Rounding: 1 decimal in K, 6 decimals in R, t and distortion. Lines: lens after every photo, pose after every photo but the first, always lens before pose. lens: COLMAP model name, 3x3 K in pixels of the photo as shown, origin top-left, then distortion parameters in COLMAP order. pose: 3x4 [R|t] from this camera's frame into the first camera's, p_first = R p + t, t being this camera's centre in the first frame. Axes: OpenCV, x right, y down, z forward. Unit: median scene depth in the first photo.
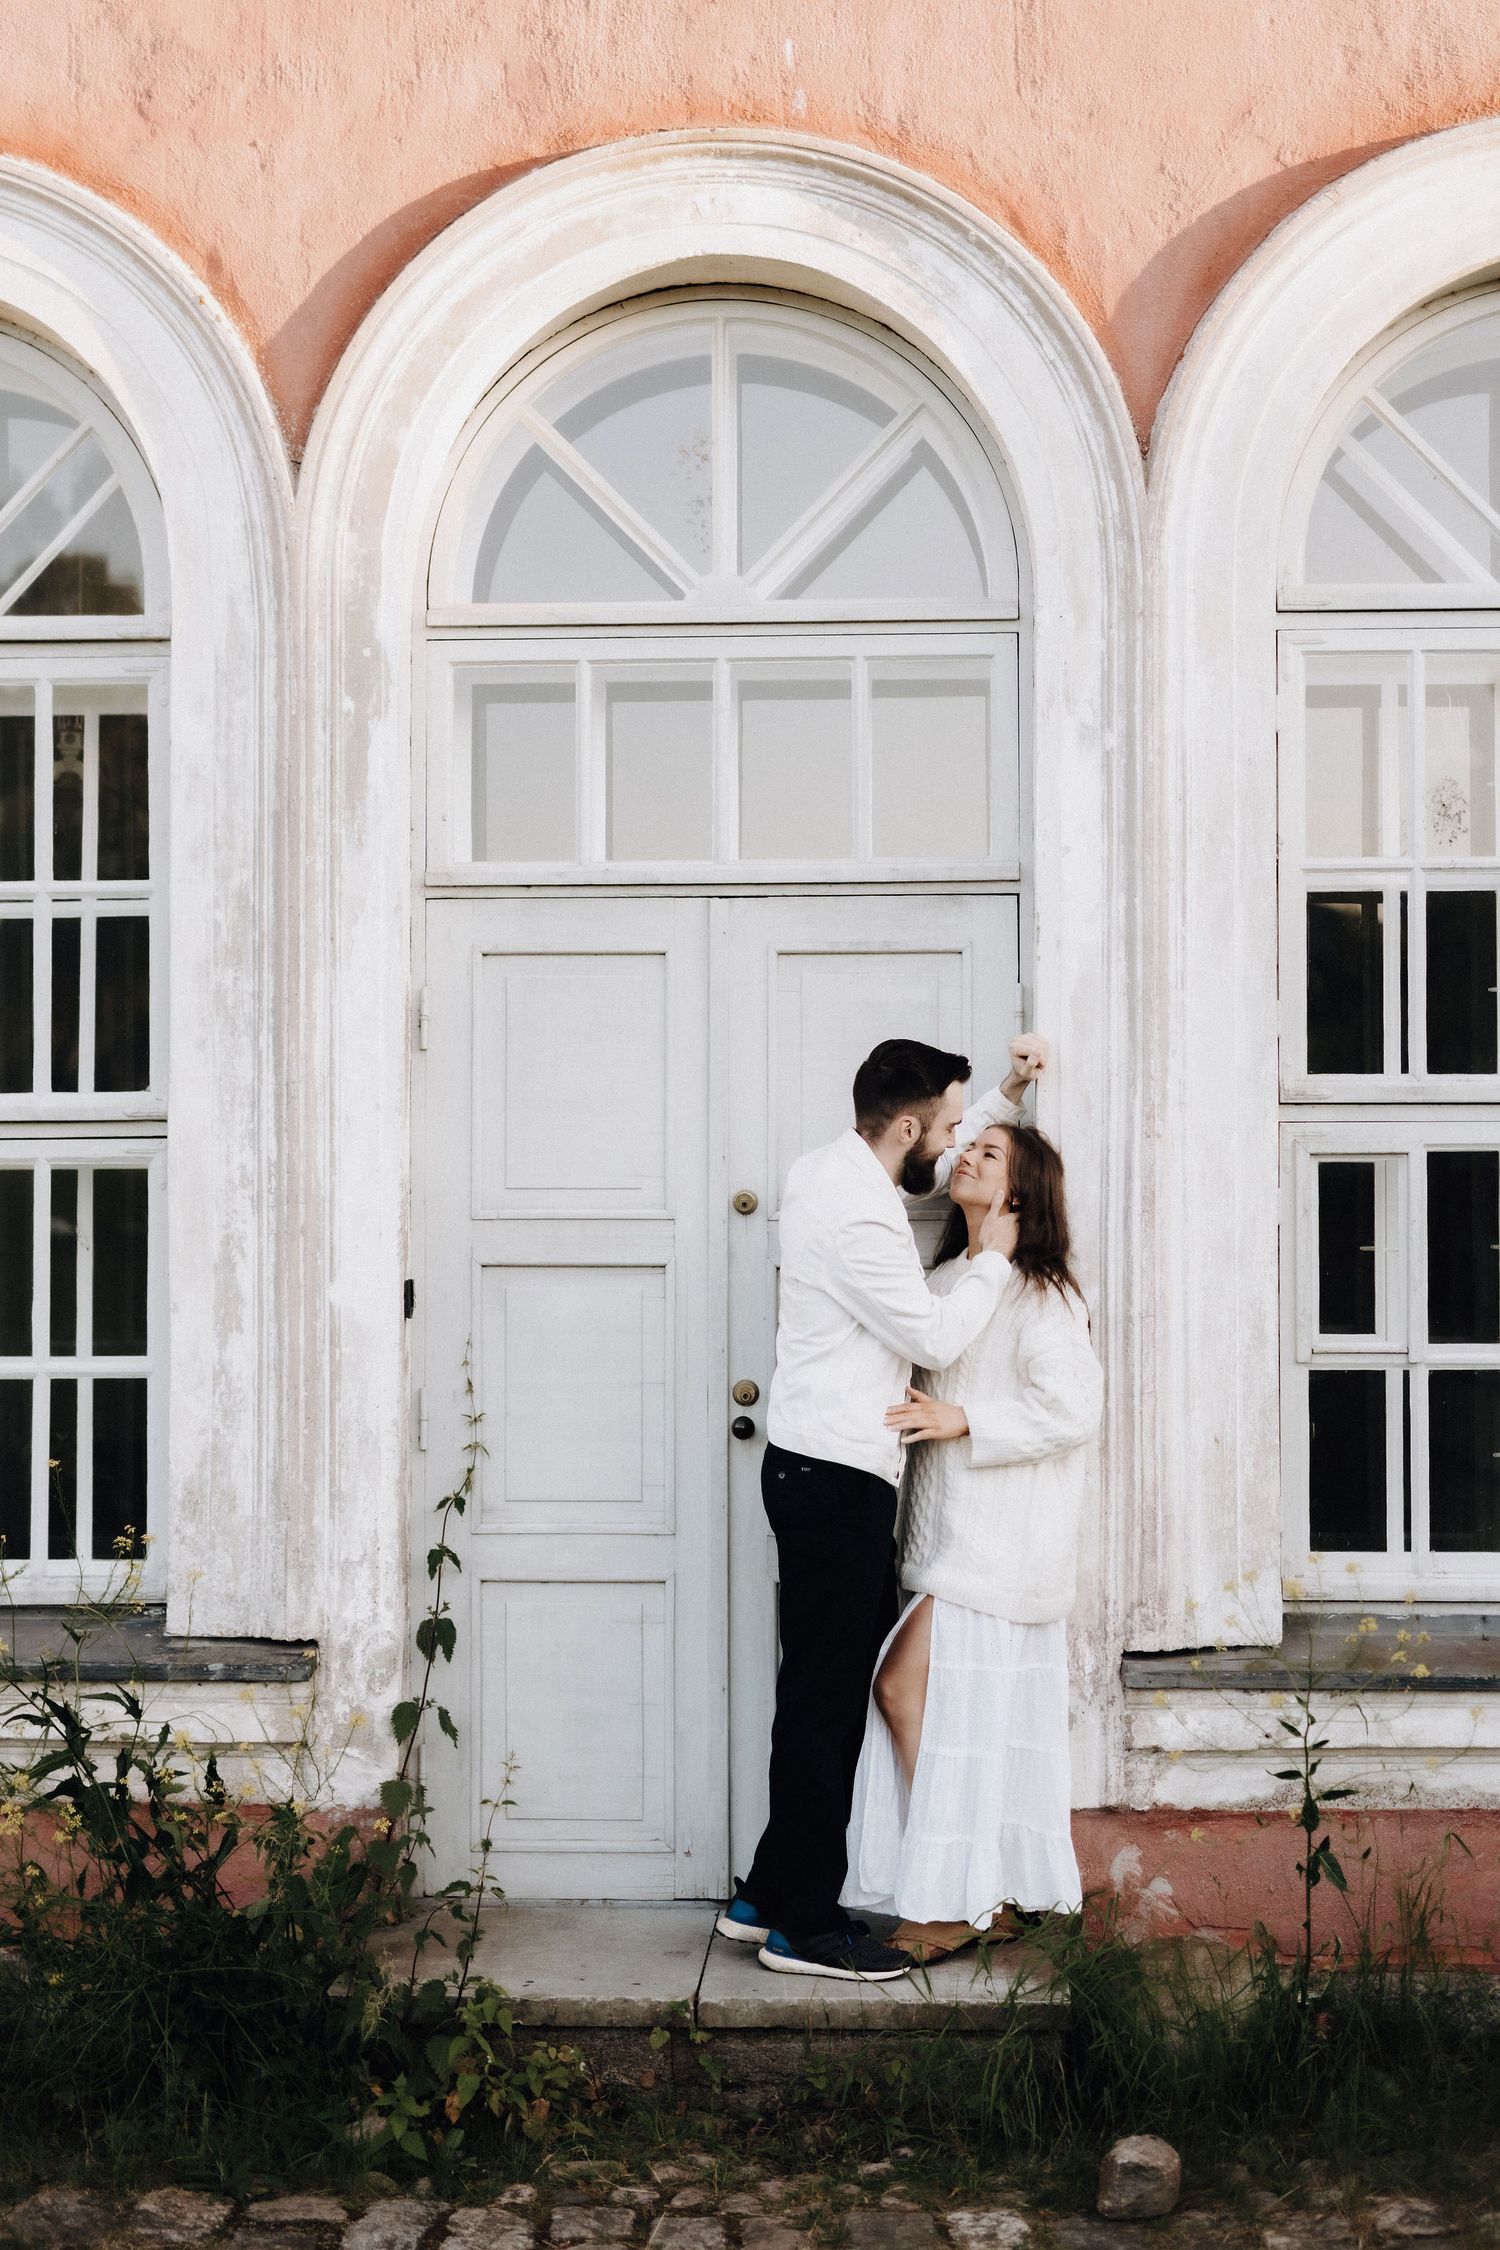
lens RADIAL K [[3272.9, 0, 751.8], [0, 3272.9, 1184.2], [0, 0, 1]] dist [-0.017004, -0.036973]
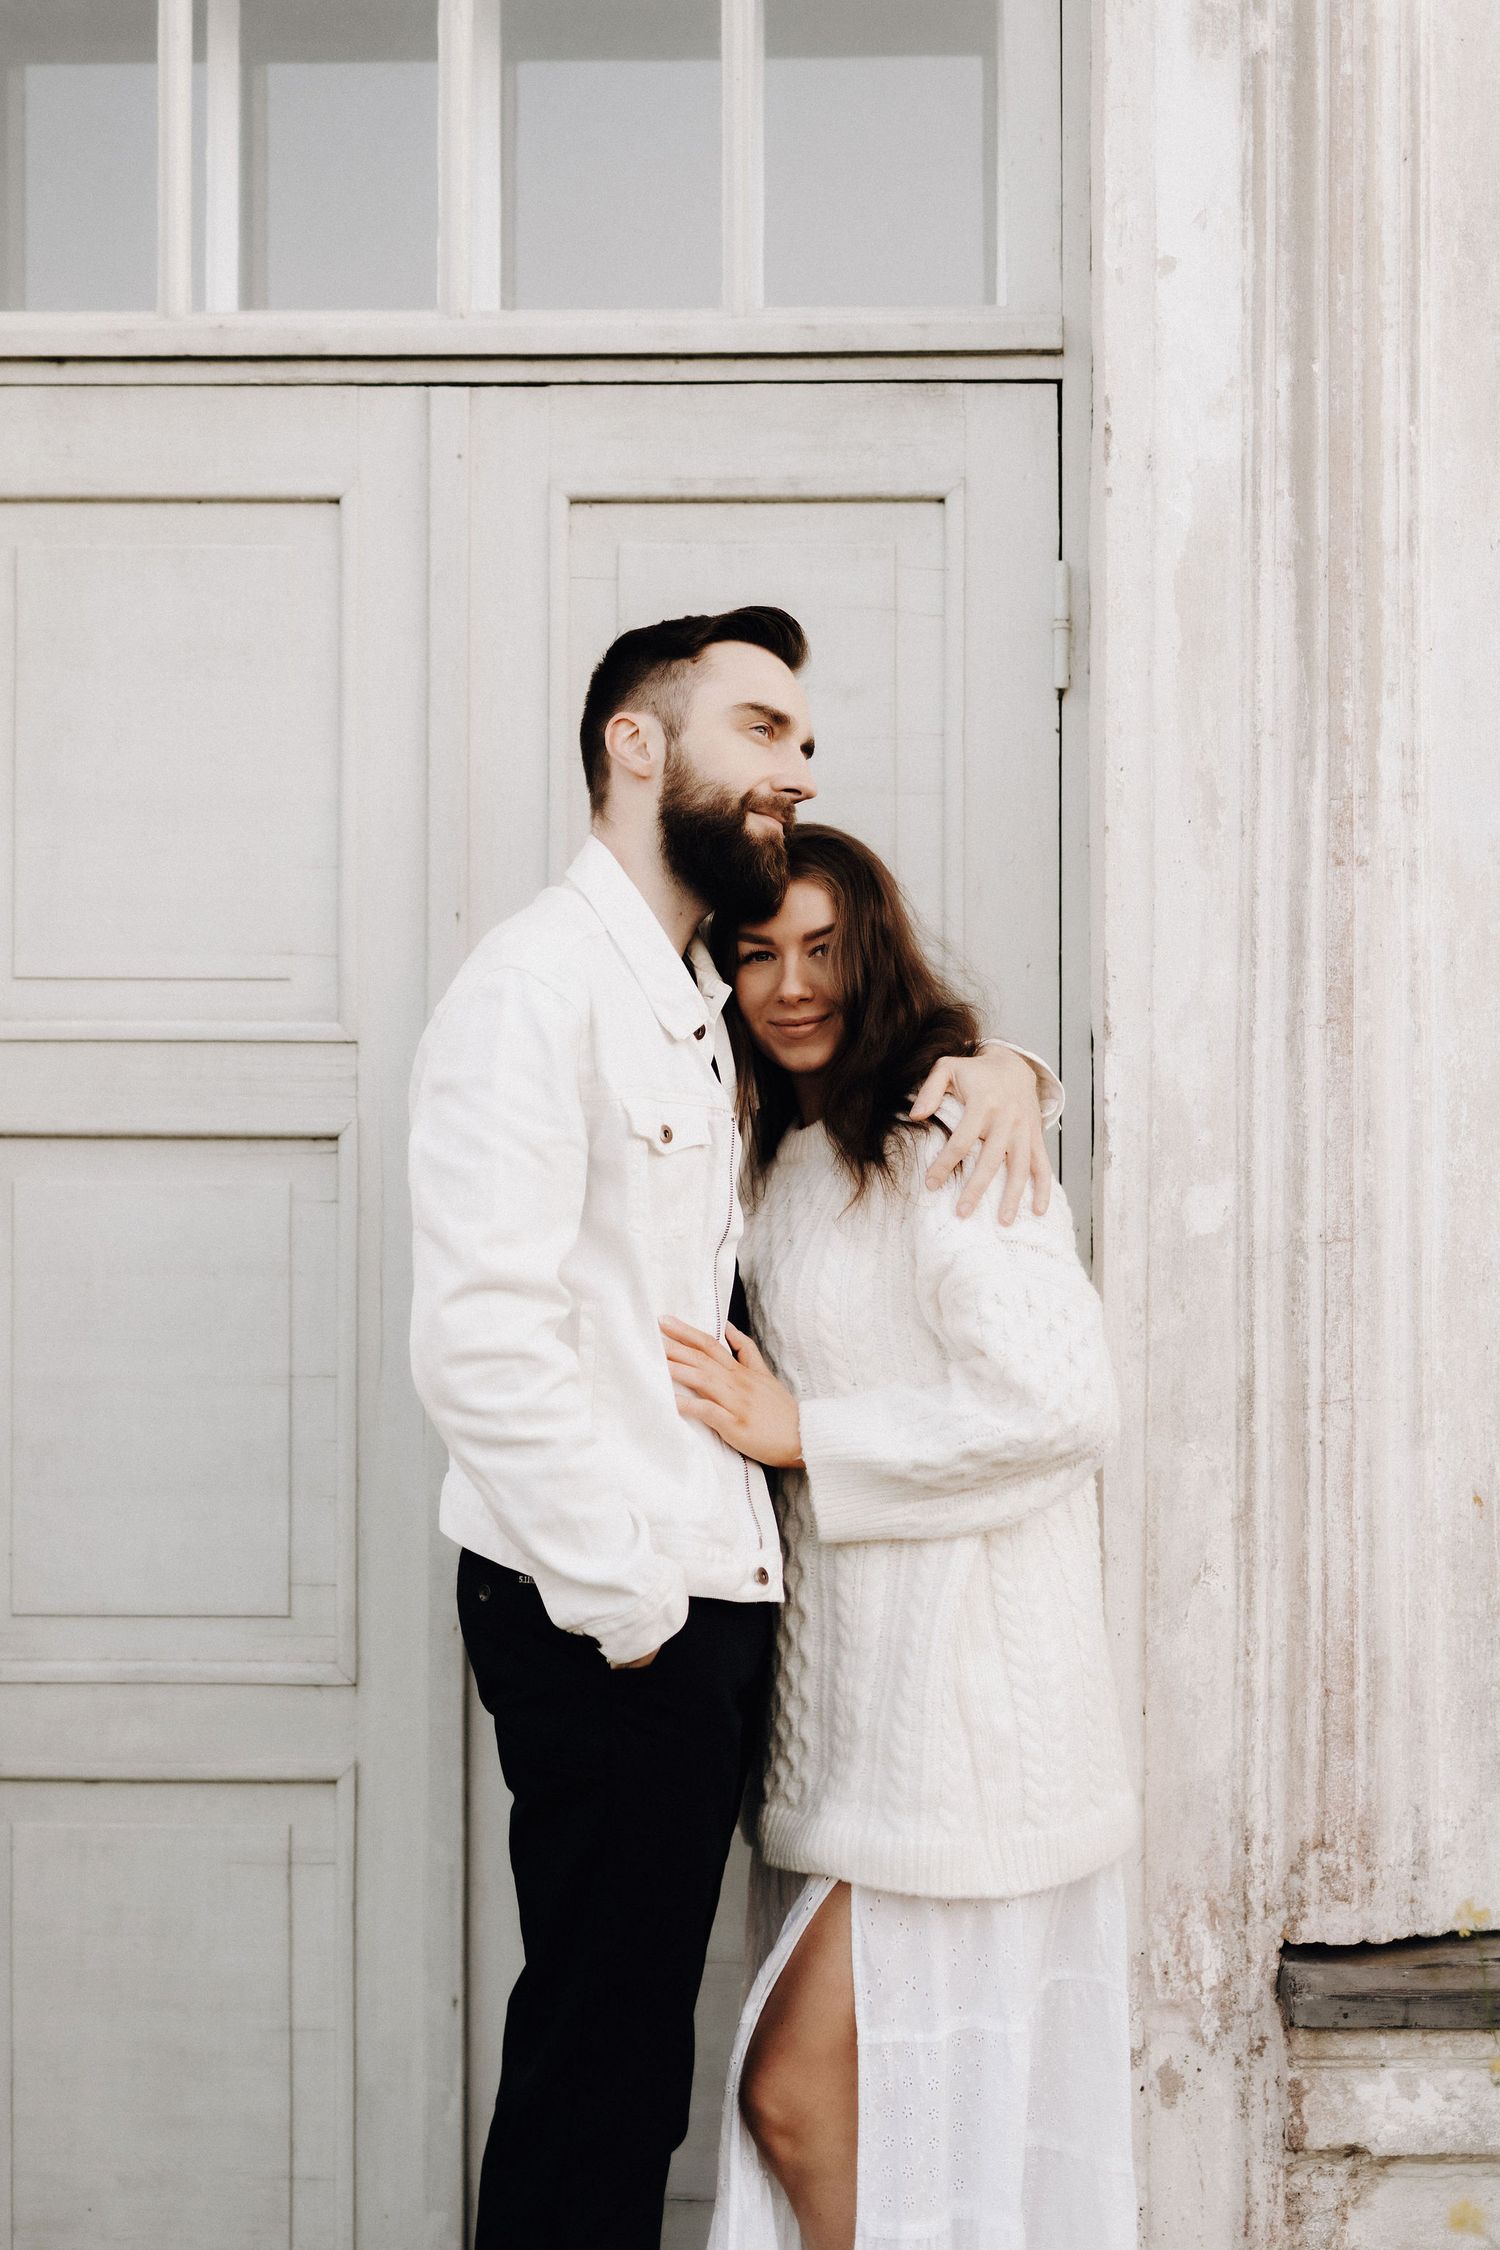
lens RADIAL K [[3272.9, 0, 751.8], [0, 3272.9, 1184.2], [0, 0, 1]] dist [-0.017004, -0.036973]
pose [[0.999705, 0.001297, 0.024255, 0.024297], [-0.001811, 0.999775, 0.021151, 0.022209], [-0.024222, -0.021188, 0.999482, 0.525530]]
